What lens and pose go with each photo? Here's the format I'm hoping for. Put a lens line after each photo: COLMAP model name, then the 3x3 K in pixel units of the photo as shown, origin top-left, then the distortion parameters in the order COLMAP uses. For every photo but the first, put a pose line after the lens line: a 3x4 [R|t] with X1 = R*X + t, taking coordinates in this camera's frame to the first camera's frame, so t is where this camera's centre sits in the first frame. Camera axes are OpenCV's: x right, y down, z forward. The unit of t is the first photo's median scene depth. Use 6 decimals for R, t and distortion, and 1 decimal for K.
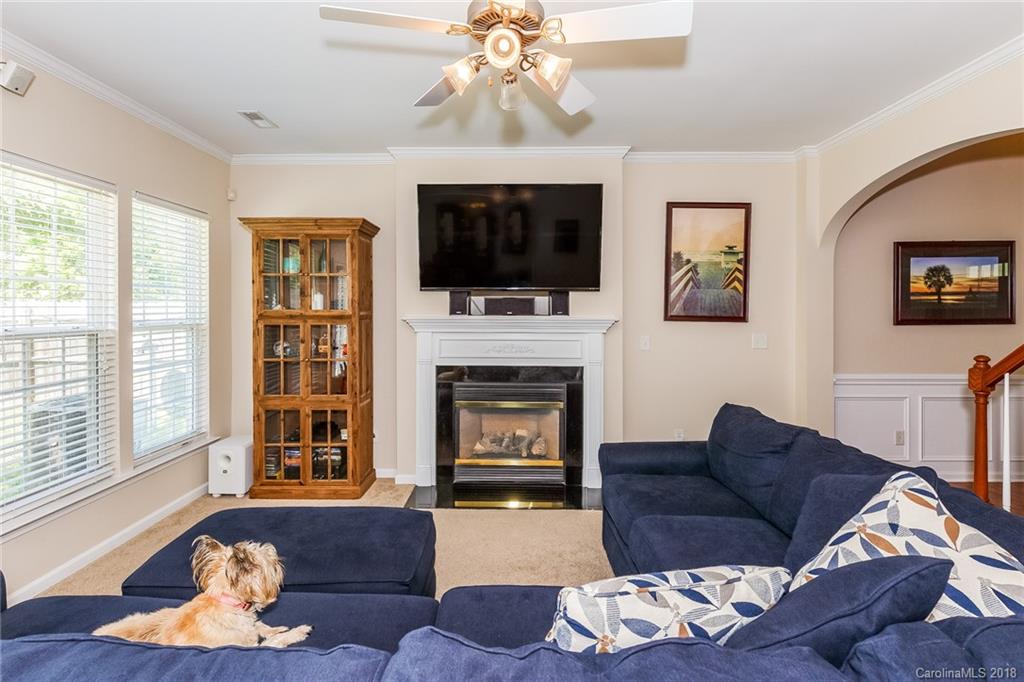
lens RADIAL K [[467.9, 0, 494.1], [0, 467.9, 315.0], [0, 0, 1]] dist [0.008839, -0.005798]
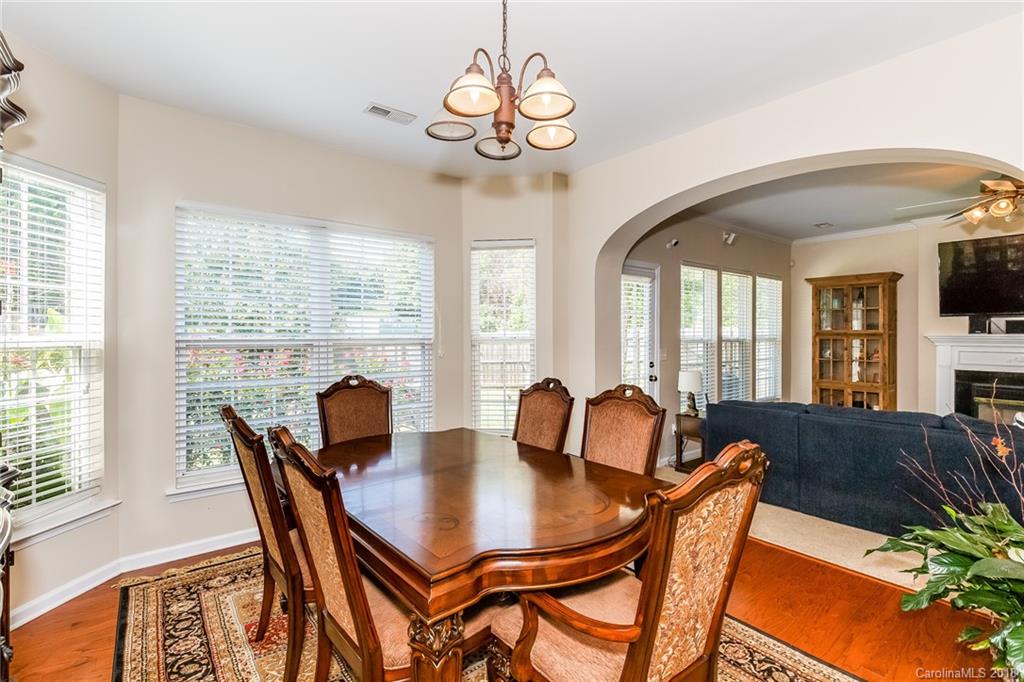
lens RADIAL K [[467.9, 0, 514.5], [0, 467.9, 335.8], [0, 0, 1]] dist [0.008839, -0.005798]
pose [[0.638042, 0.002880, -0.769996, 0.115571], [-0.008358, 0.999960, -0.003185, 0.022830], [0.769956, 0.008468, 0.638041, -0.909629]]
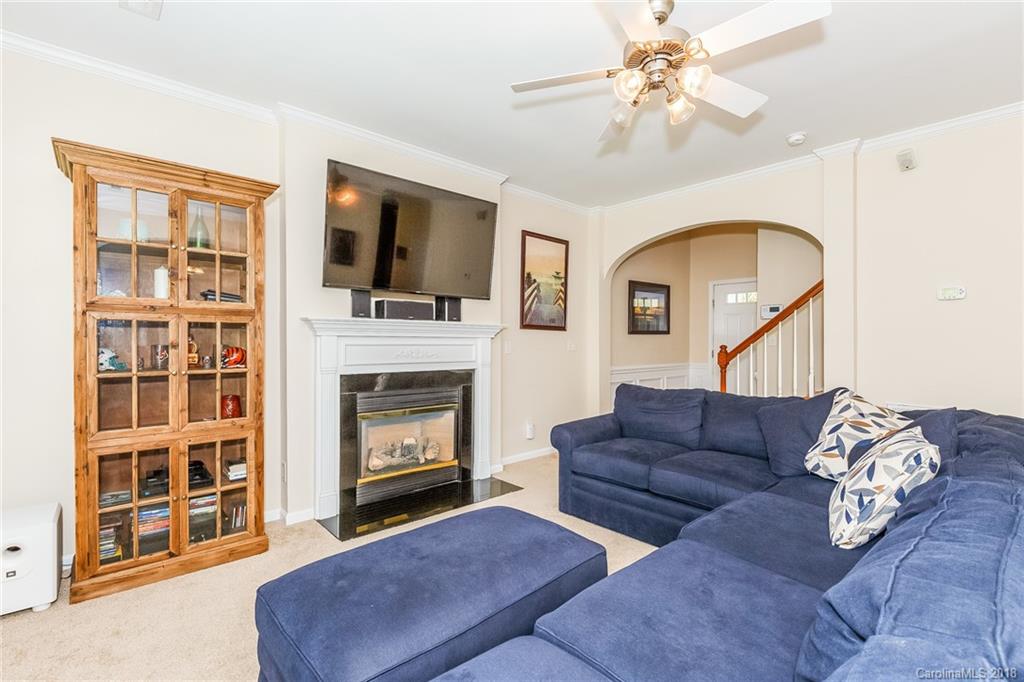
lens RADIAL K [[467.9, 0, 510.5], [0, 467.9, 342.2], [0, 0, 1]] dist [0.008839, -0.005798]
pose [[0.726174, 0.000978, 0.687510, -0.491098], [-0.006023, 0.999970, 0.004940, 0.041732], [-0.687485, -0.007728, 0.726158, 0.158728]]
